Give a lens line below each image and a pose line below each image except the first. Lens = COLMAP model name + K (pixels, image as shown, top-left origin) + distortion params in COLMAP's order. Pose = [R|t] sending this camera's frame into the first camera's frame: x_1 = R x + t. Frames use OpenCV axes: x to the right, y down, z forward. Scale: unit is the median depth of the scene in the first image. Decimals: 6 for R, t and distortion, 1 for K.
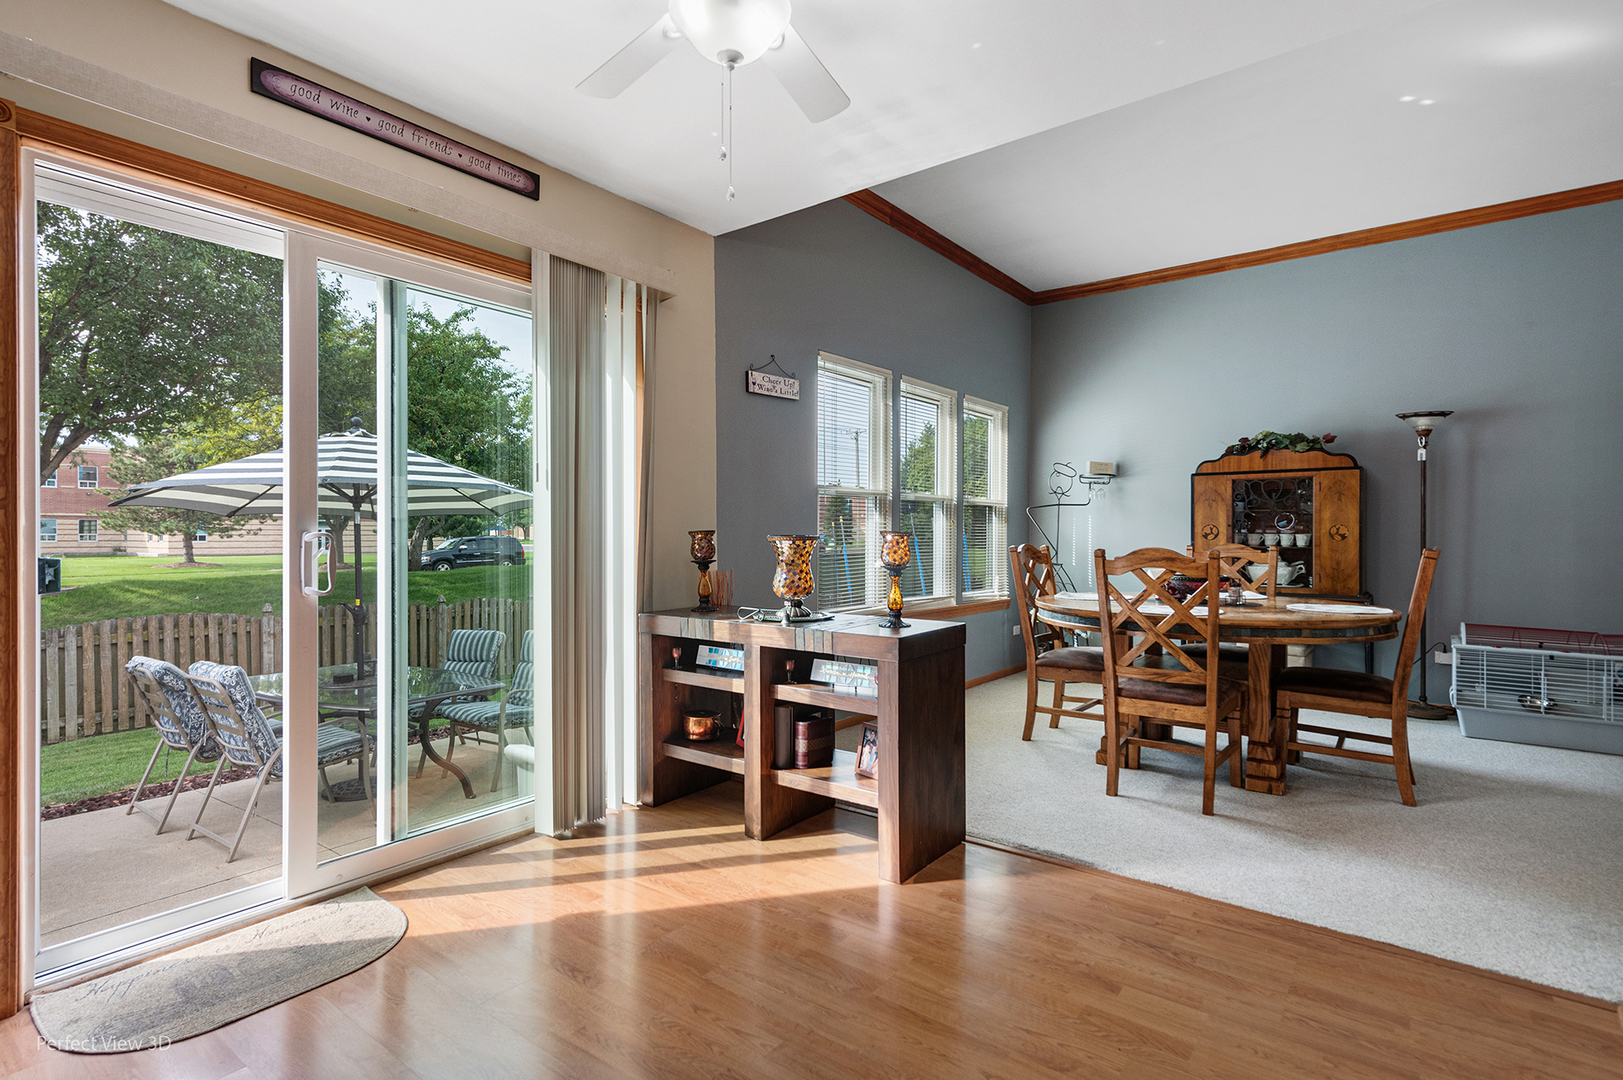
lens RADIAL K [[798.8, 0, 799.0], [0, 798.8, 547.2], [0, 0, 1]] dist [0.004279, -0.001055]
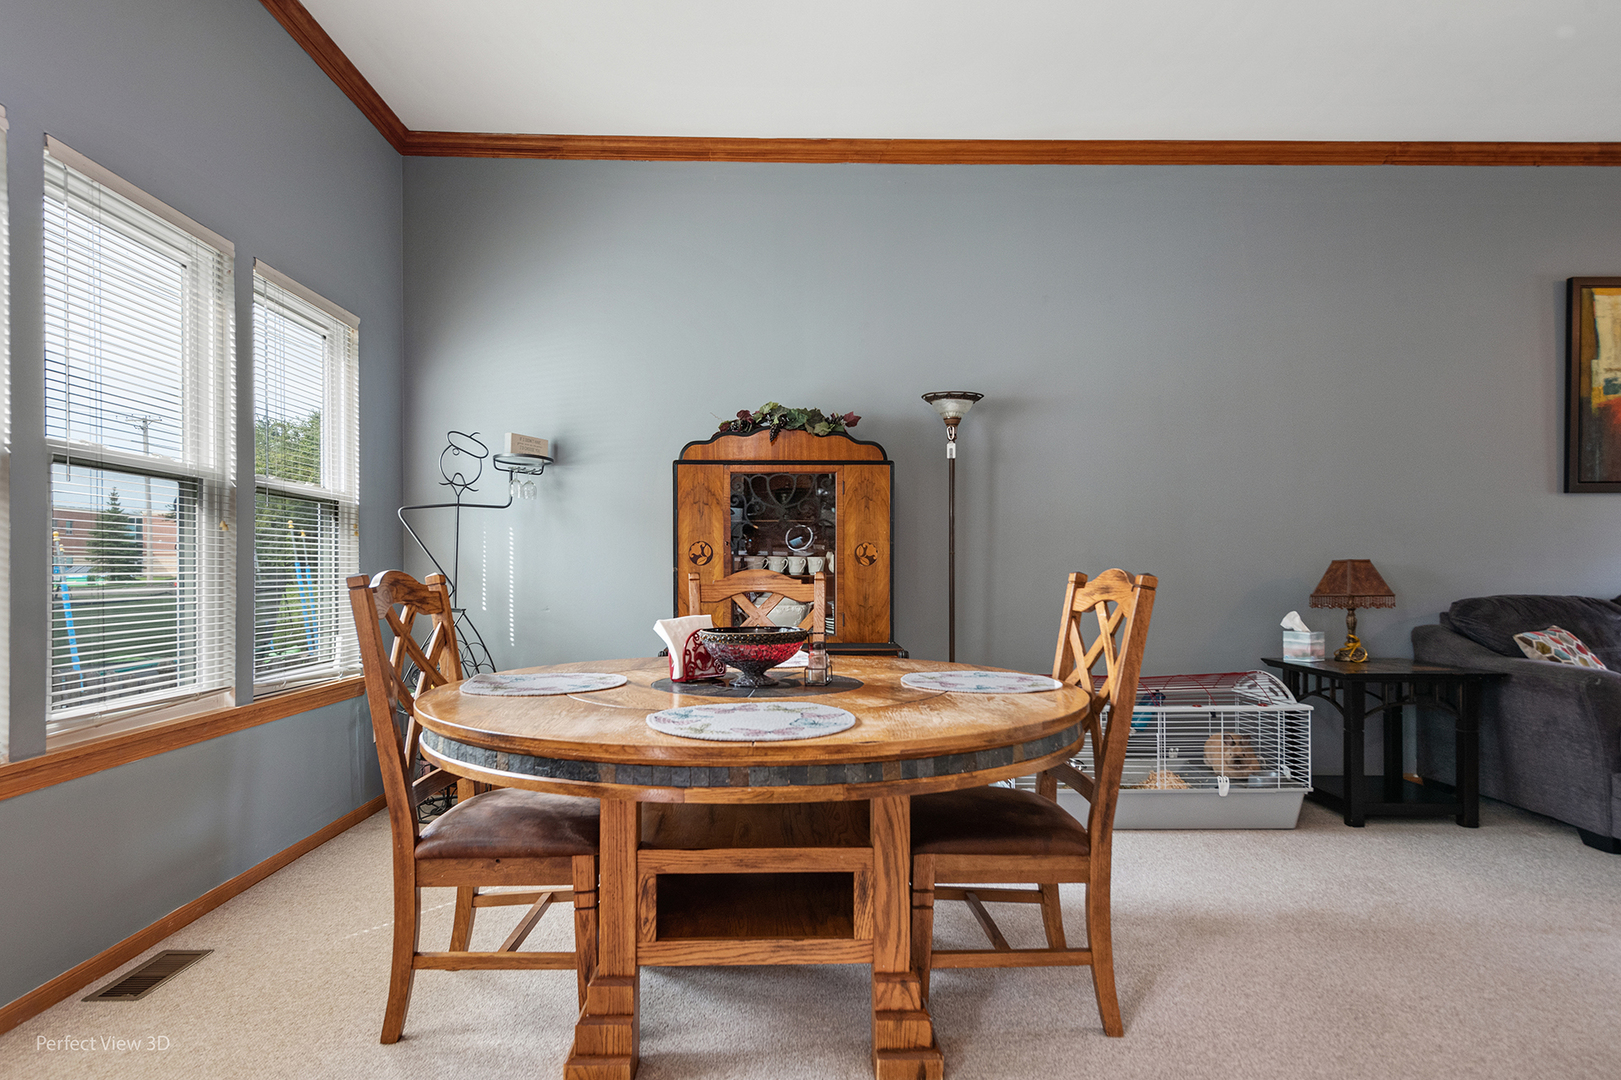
lens RADIAL K [[911.6, 0, 798.7], [0, 911.6, 568.7], [0, 0, 1]] dist [0.018452, -0.002436]
pose [[0.775839, -0.001294, 0.630930, 0.126889], [0.011232, 0.999868, -0.011761, 0.003312], [-0.630831, 0.016211, 0.775751, 0.422577]]
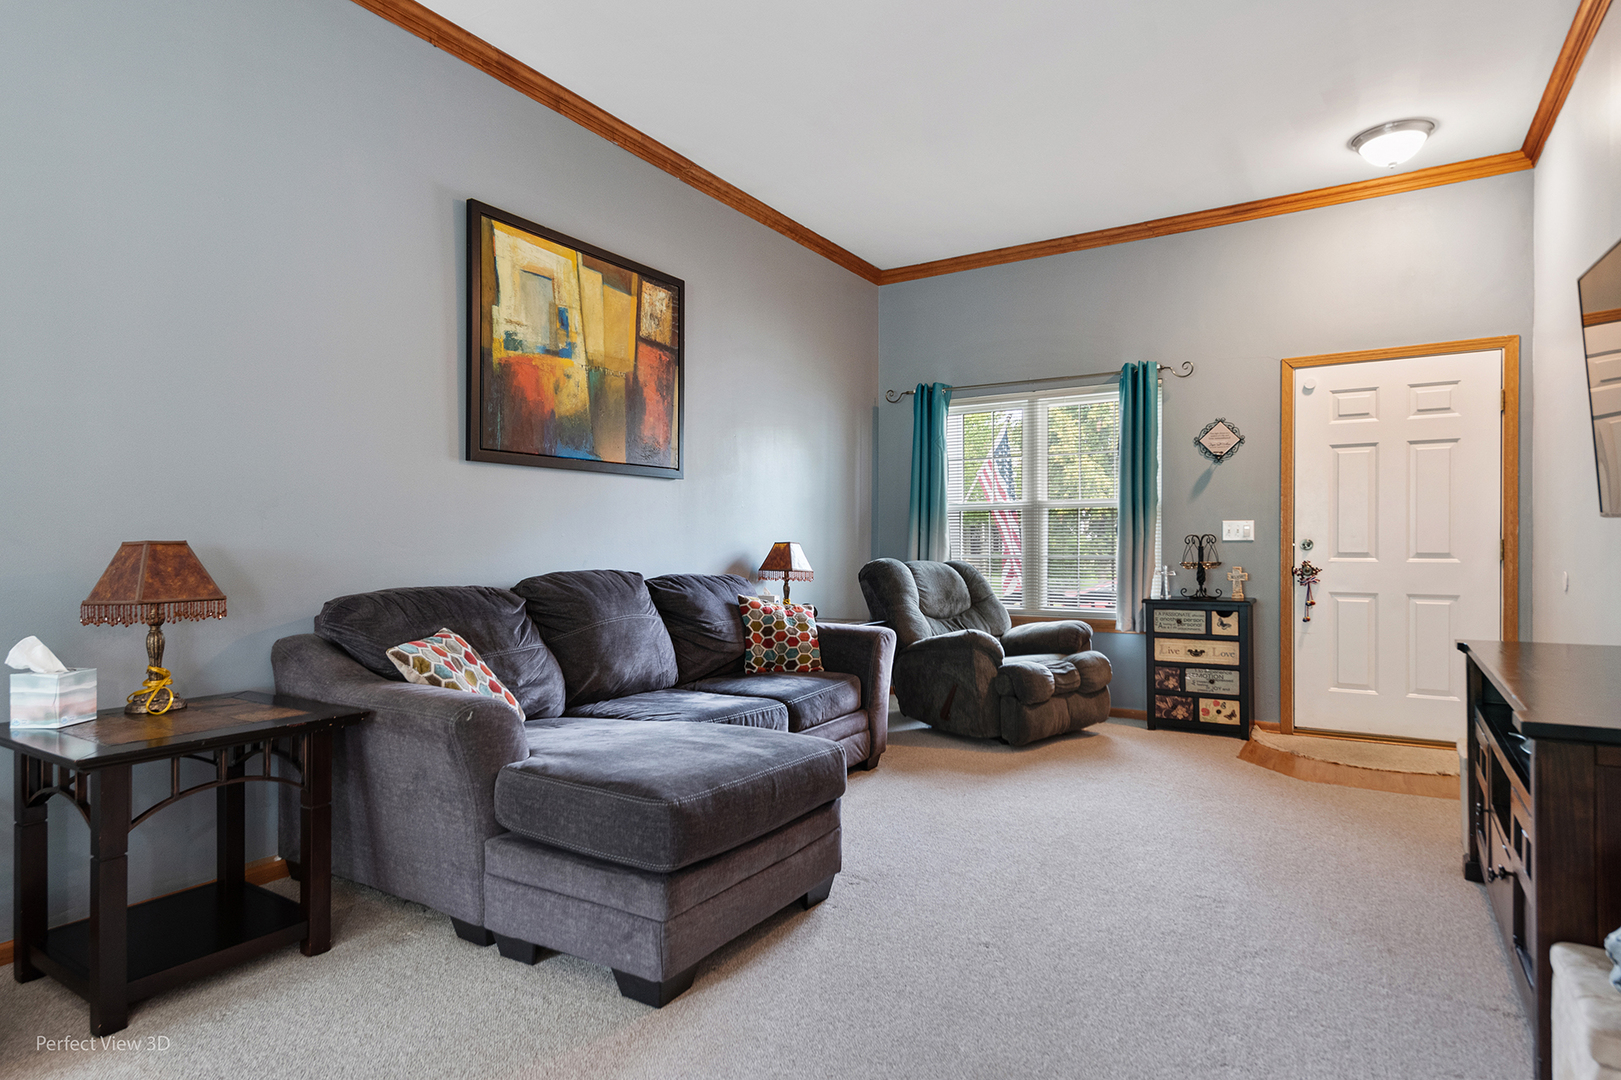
lens RADIAL K [[911.6, 0, 812.4], [0, 911.6, 539.7], [0, 0, 1]] dist [0.018452, -0.002436]
pose [[-0.106881, 0.002868, 0.994268, 0.511754], [0.015047, 0.999886, -0.001267, -0.003936], [-0.994158, 0.014826, -0.106912, 0.450888]]
